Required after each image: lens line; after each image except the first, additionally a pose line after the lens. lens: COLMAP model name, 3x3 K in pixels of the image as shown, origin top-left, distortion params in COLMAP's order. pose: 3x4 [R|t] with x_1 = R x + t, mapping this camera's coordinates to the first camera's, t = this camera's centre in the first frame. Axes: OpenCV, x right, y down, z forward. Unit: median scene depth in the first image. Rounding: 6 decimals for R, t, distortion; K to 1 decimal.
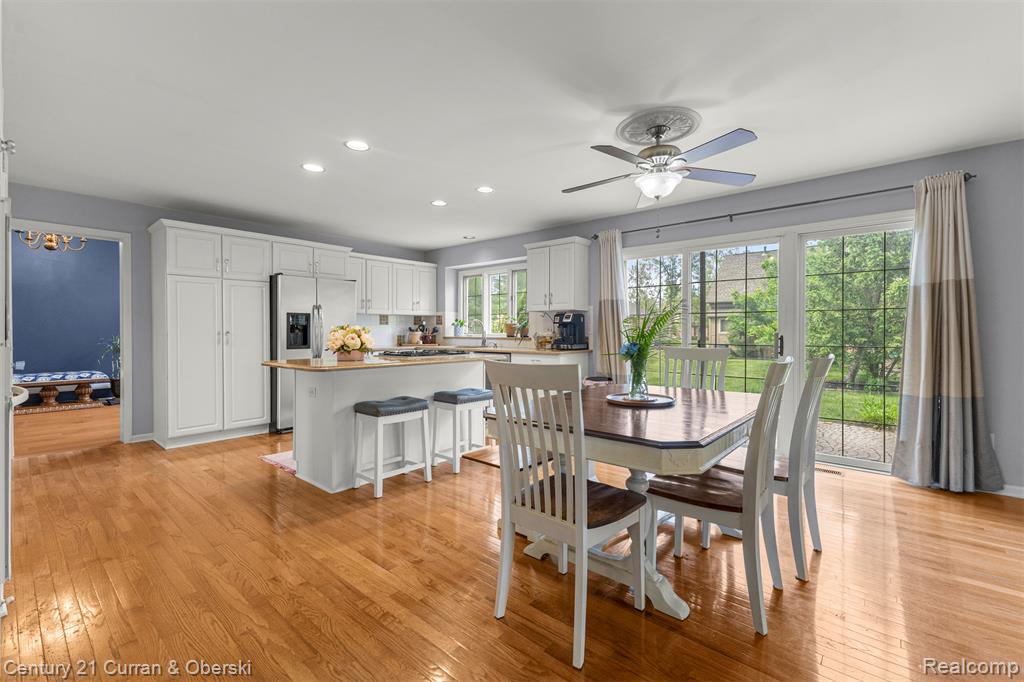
lens RADIAL K [[439.0, 0, 517.1], [0, 439.0, 333.7], [0, 0, 1]] dist [0.008292, -0.000218]
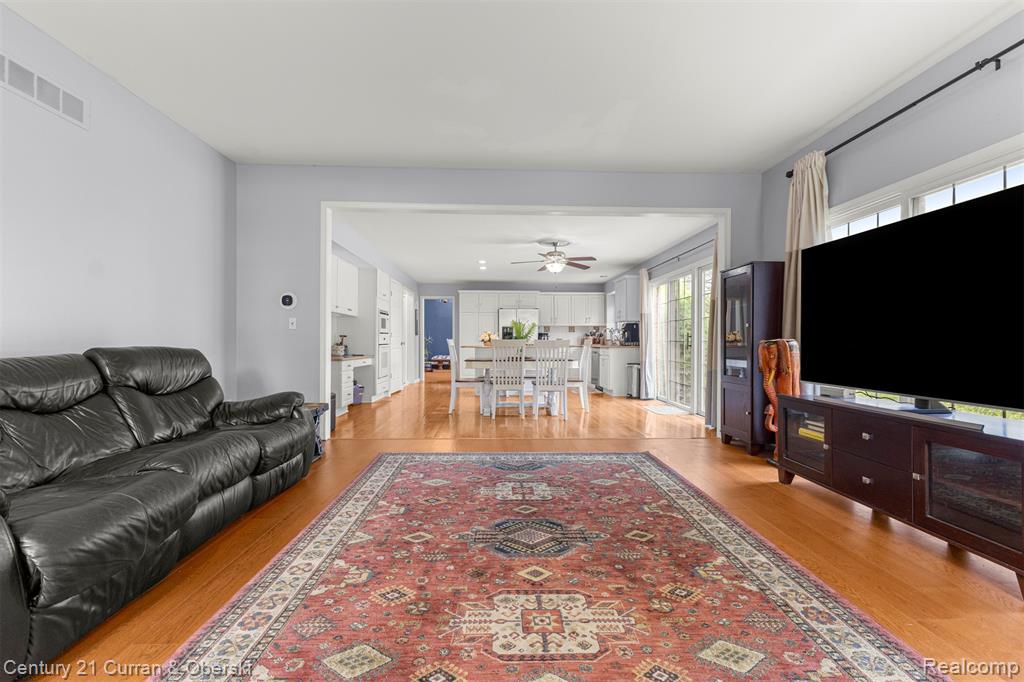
lens RADIAL K [[439.0, 0, 513.1], [0, 439.0, 338.5], [0, 0, 1]] dist [0.008292, -0.000218]
pose [[0.678758, -0.001940, -0.734359, 0.759452], [-0.006870, 0.999936, -0.008992, 0.019786], [0.734329, 0.011149, 0.678702, -0.289292]]
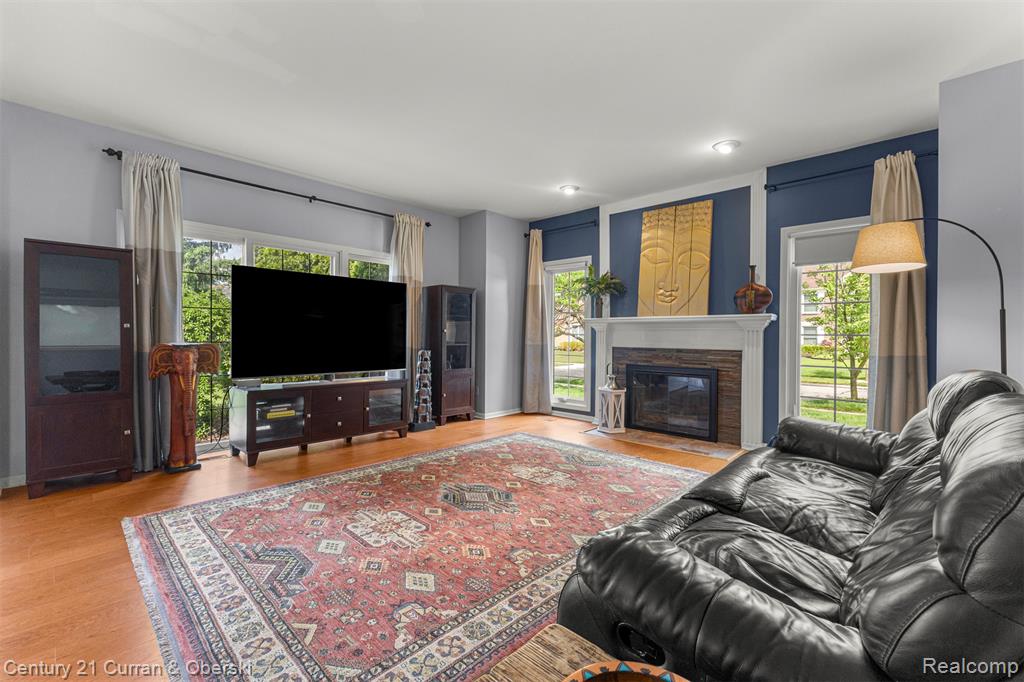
lens RADIAL K [[439.0, 0, 512.6], [0, 439.0, 334.9], [0, 0, 1]] dist [0.008292, -0.000218]
pose [[0.054502, 0.003292, 0.998508, 0.099917], [-0.005261, 0.999982, -0.003010, 0.005312], [-0.998500, -0.005089, 0.054518, -0.115829]]
